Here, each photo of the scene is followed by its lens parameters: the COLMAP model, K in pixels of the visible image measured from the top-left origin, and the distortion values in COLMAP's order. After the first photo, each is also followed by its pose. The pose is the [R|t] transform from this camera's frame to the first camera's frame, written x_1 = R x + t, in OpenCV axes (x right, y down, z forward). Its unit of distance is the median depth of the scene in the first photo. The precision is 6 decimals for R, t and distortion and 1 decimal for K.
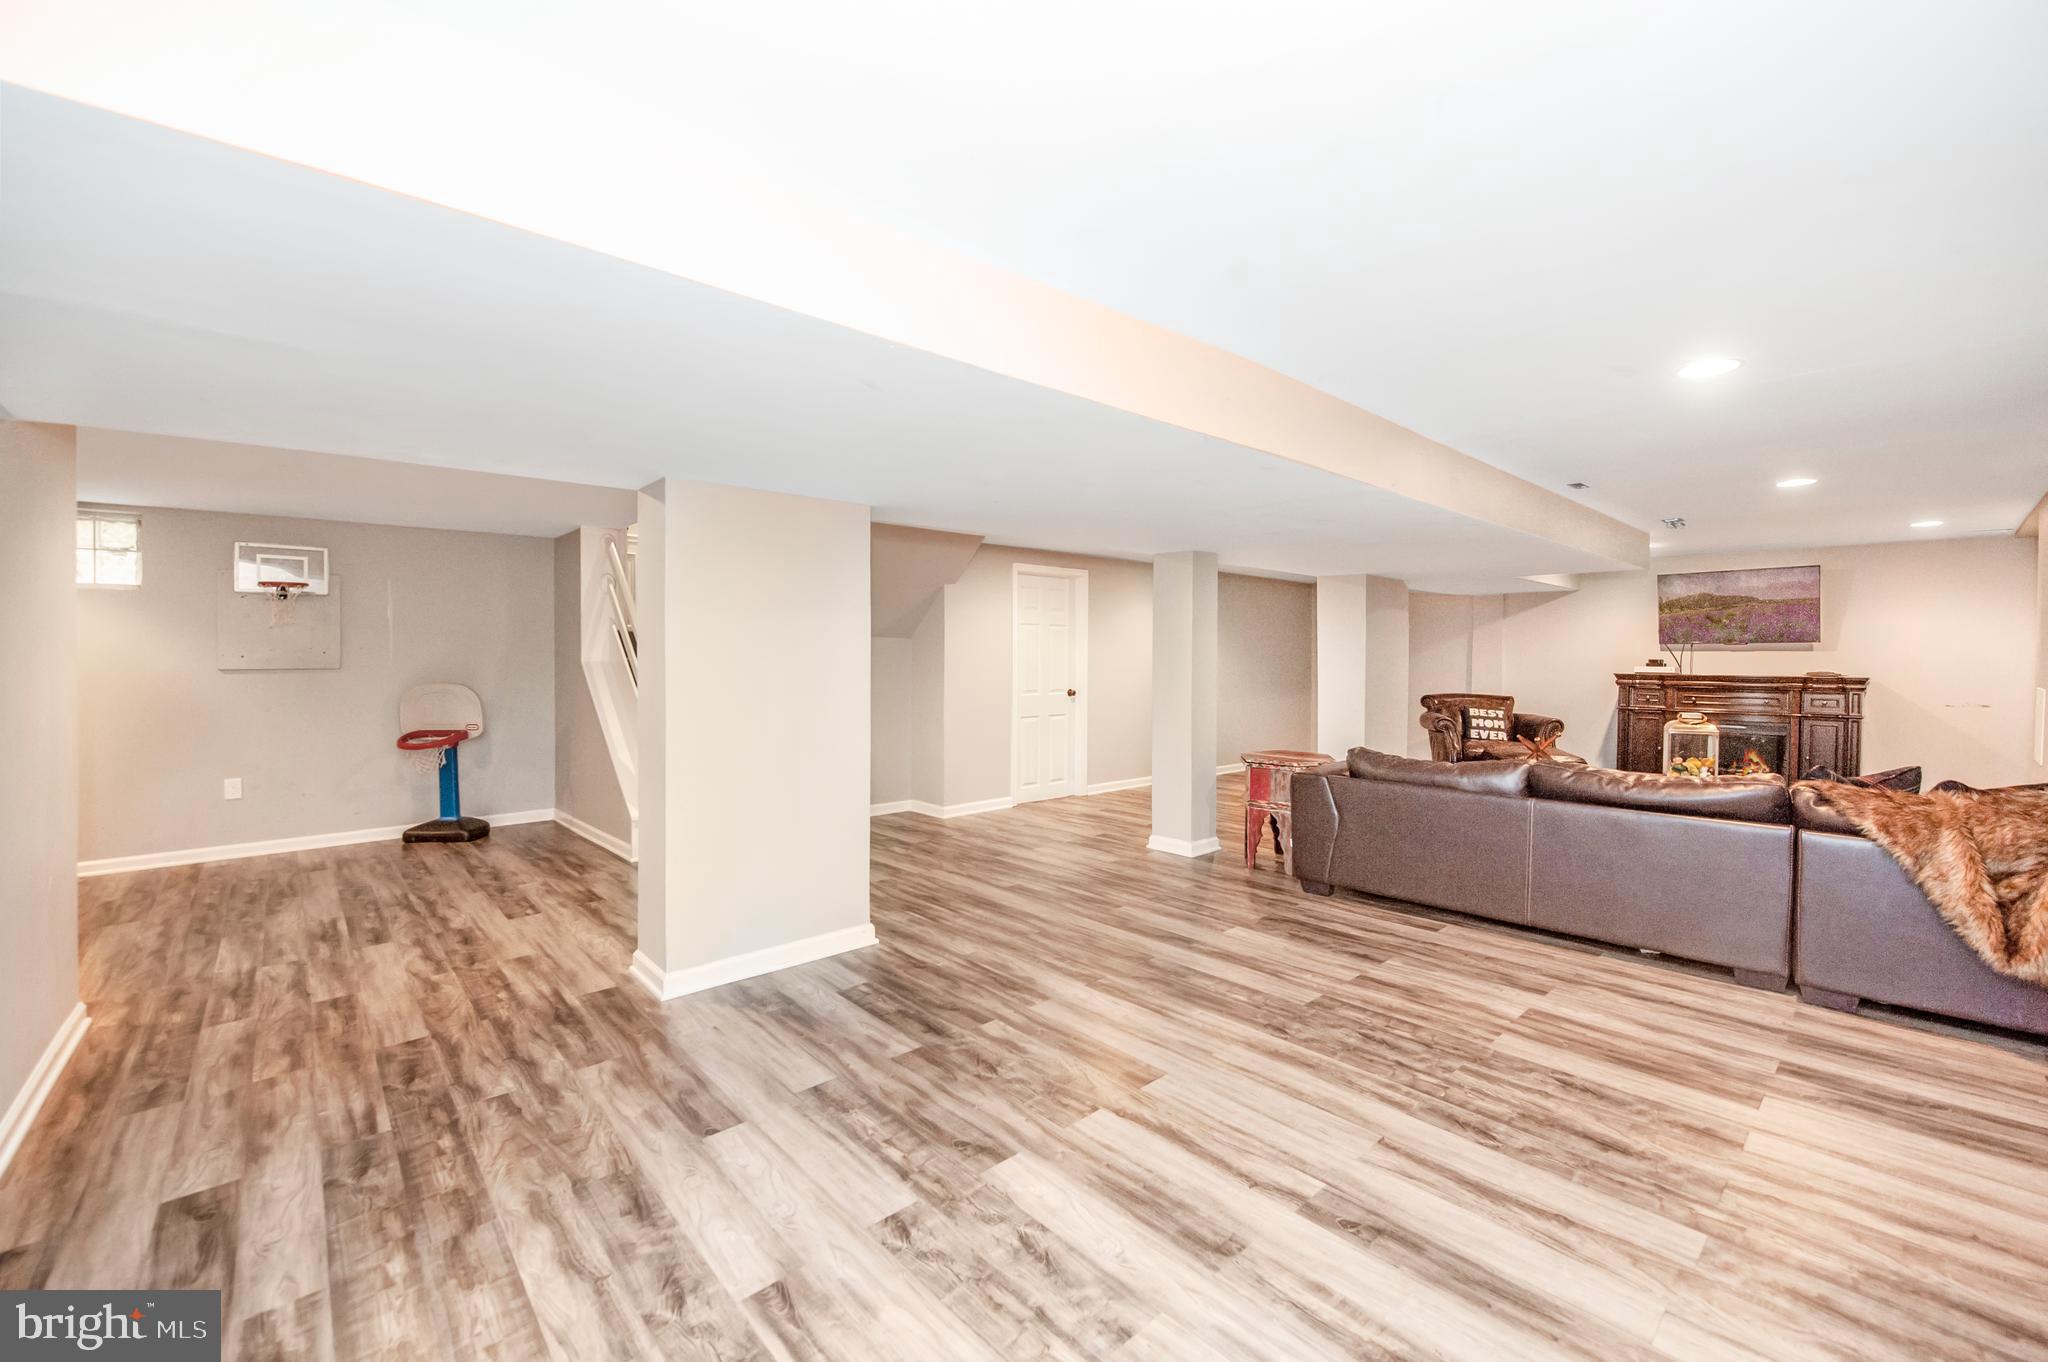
lens RADIAL K [[845.0, 0, 1024.0], [0, 845.0, 681.0], [0, 0, 1]] dist [-0.001516, -0.000104]
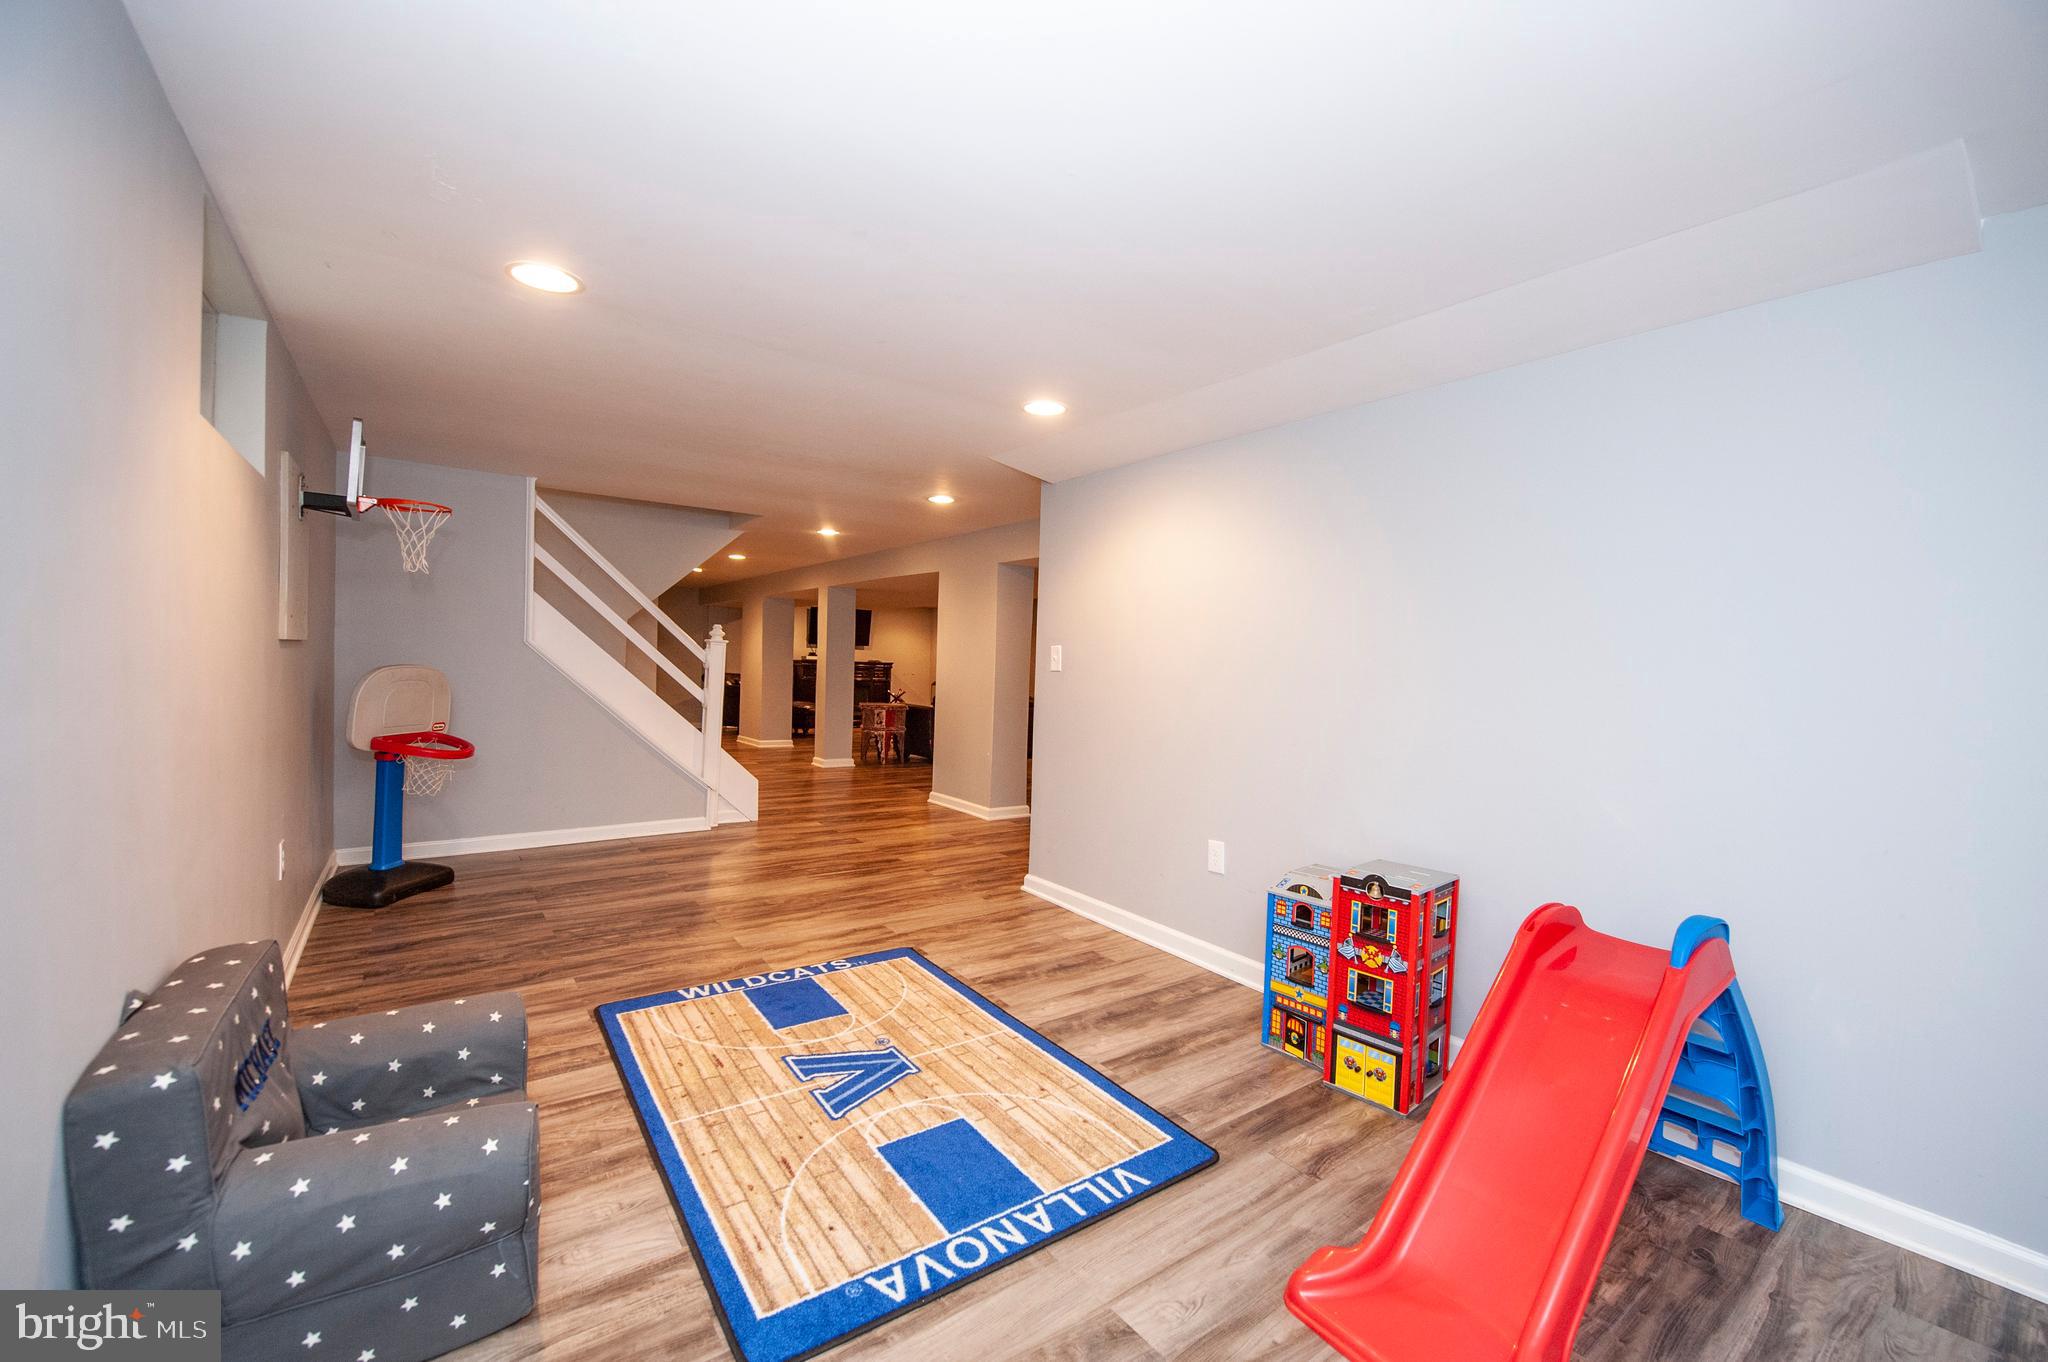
lens RADIAL K [[845.0, 0, 1024.0], [0, 845.0, 681.0], [0, 0, 1]] dist [-0.001516, -0.000104]
pose [[0.106821, -0.020336, 0.994070, -1.303732], [0.004461, 0.999791, 0.019974, 0.002092], [-0.994268, 0.002301, 0.106889, 0.418606]]
